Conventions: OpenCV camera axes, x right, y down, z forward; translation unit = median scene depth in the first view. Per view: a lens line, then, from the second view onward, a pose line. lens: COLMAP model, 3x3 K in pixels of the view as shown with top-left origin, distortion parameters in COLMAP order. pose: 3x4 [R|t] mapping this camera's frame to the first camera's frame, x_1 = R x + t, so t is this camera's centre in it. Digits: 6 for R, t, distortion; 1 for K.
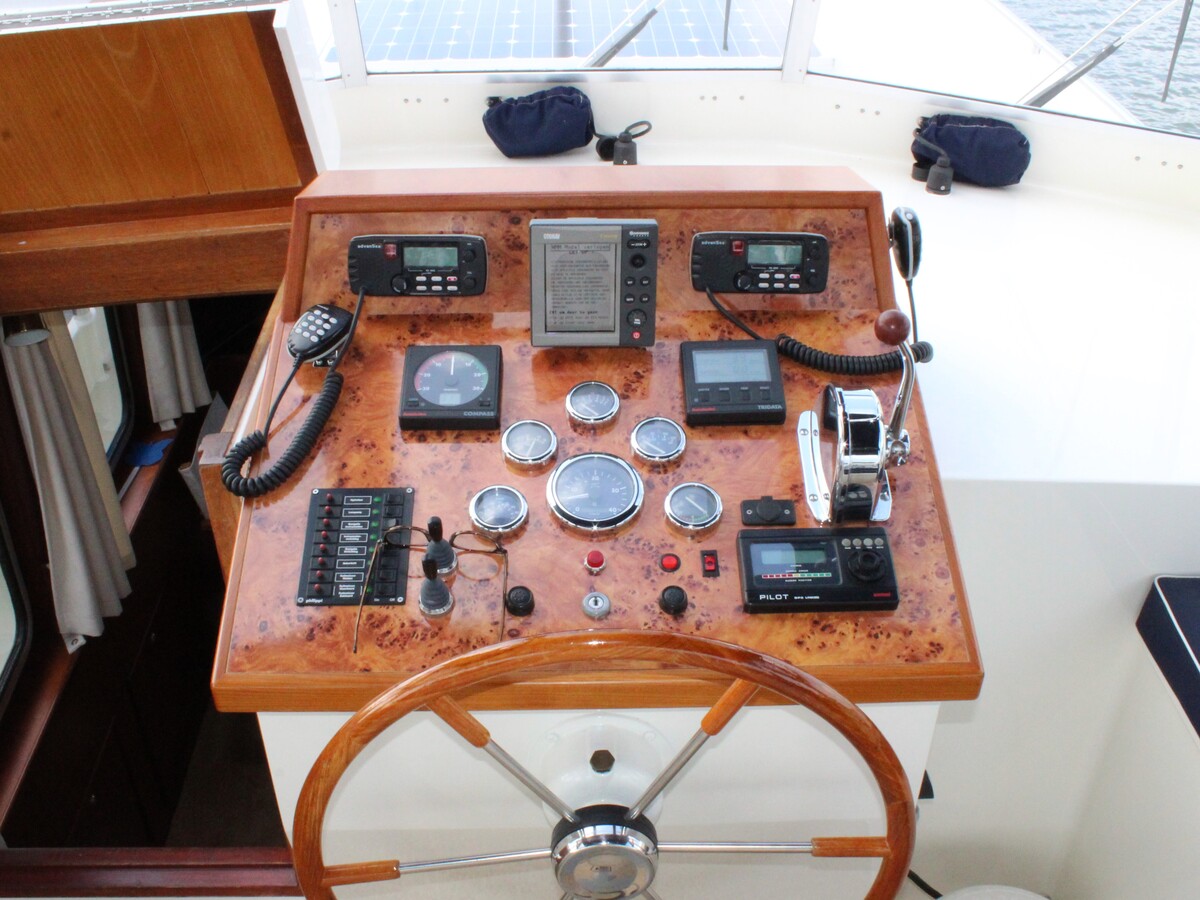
lens RADIAL K [[1240.4, 0, 600.0], [0, 1240.4, 450.0], [0, 0, 1]] dist [-0.083149, -0.002598]
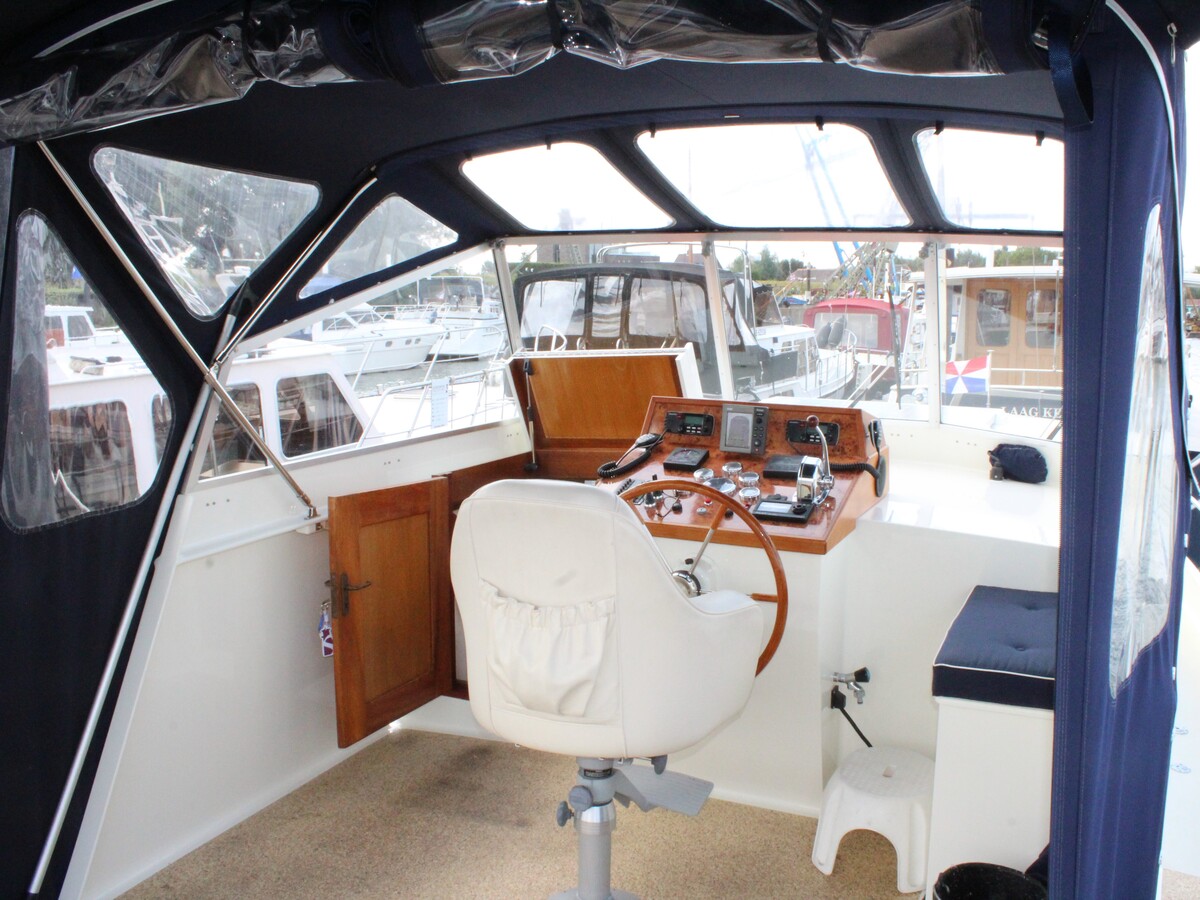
lens RADIAL K [[1222.4, 0, 600.0], [0, 1222.4, 450.0], [0, 0, 1]] dist [-0.105641, -0.004292]
pose [[0.881456, 0.073204, -0.466559, 0.924526], [-0.271343, 0.887076, -0.373455, 0.945303], [0.386535, 0.455782, 0.801782, -1.178920]]
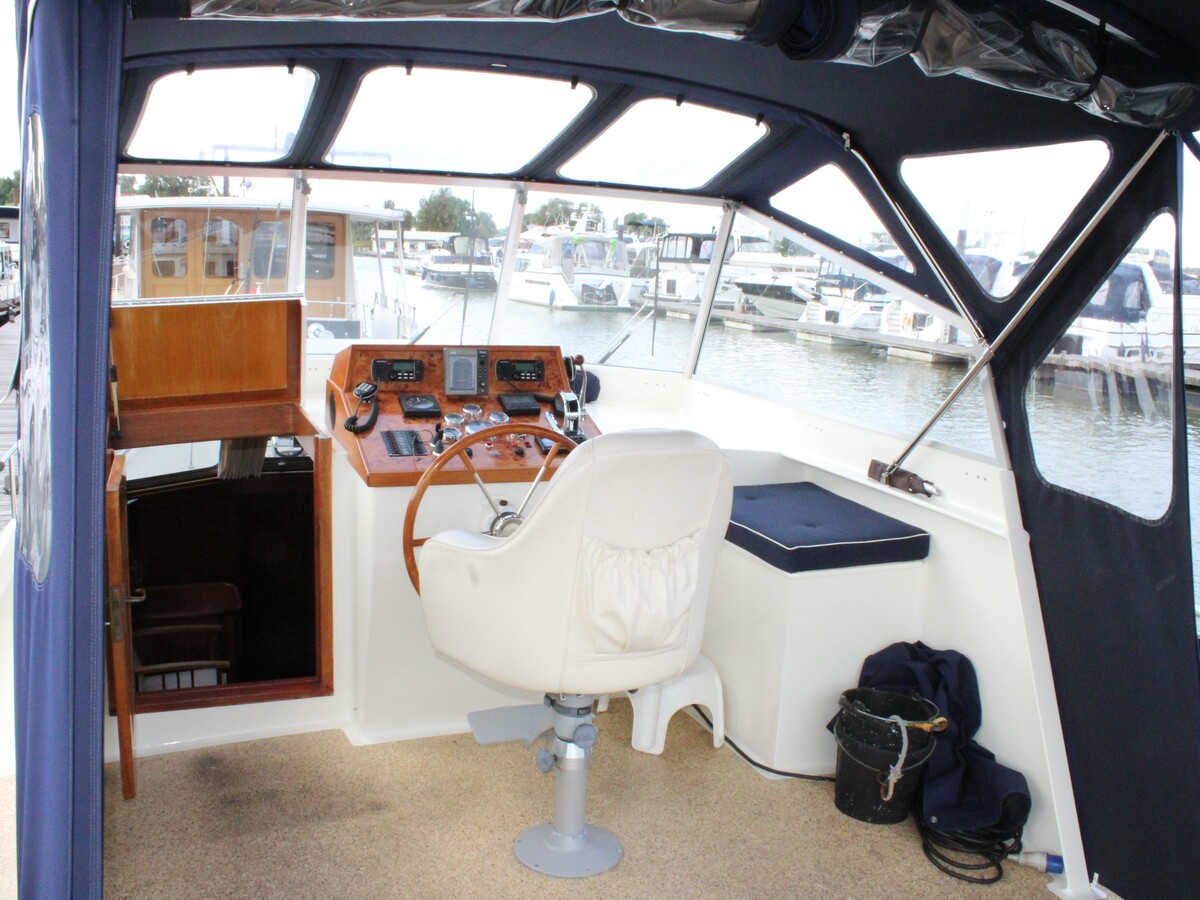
lens RADIAL K [[1240.4, 0, 600.0], [0, 1240.4, 450.0], [0, 0, 1]] dist [-0.083149, -0.002598]
pose [[0.931981, -0.020906, 0.361904, -0.704674], [0.163348, 0.915456, -0.367775, 1.049584], [-0.323618, 0.401875, 0.856602, -1.337335]]
